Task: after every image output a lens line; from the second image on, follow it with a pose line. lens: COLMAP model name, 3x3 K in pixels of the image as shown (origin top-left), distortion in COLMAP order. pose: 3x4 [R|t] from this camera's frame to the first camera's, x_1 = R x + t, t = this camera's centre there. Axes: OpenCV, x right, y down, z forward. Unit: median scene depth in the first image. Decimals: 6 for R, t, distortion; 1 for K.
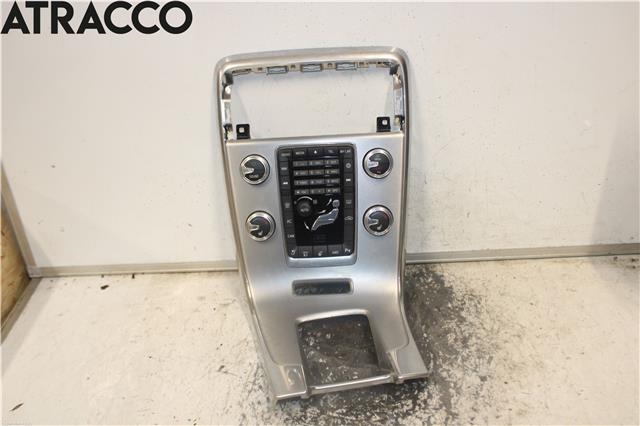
lens RADIAL K [[666.3, 0, 321.6], [0, 666.3, 210.0], [0, 0, 1]] dist [-0.141461, 0.000000]
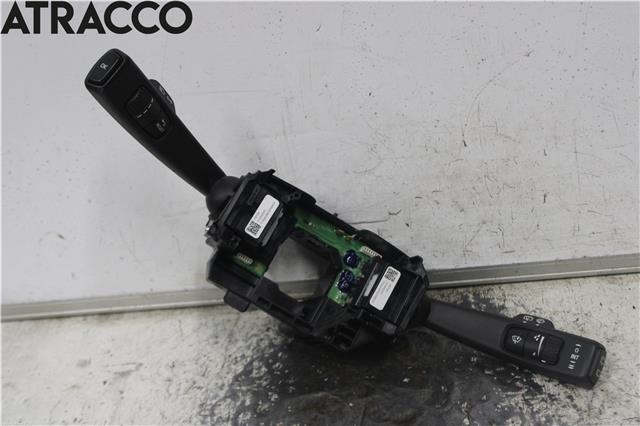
lens RADIAL K [[1041.1, 0, 313.0], [0, 1041.1, 214.6], [0, 0, 1]] dist [-0.033760, 0.000000]
pose [[0.997287, -0.045303, -0.058026, 0.079491], [0.047813, 0.997946, 0.042634, -0.026408], [0.055975, -0.045293, 0.997404, 0.115094]]
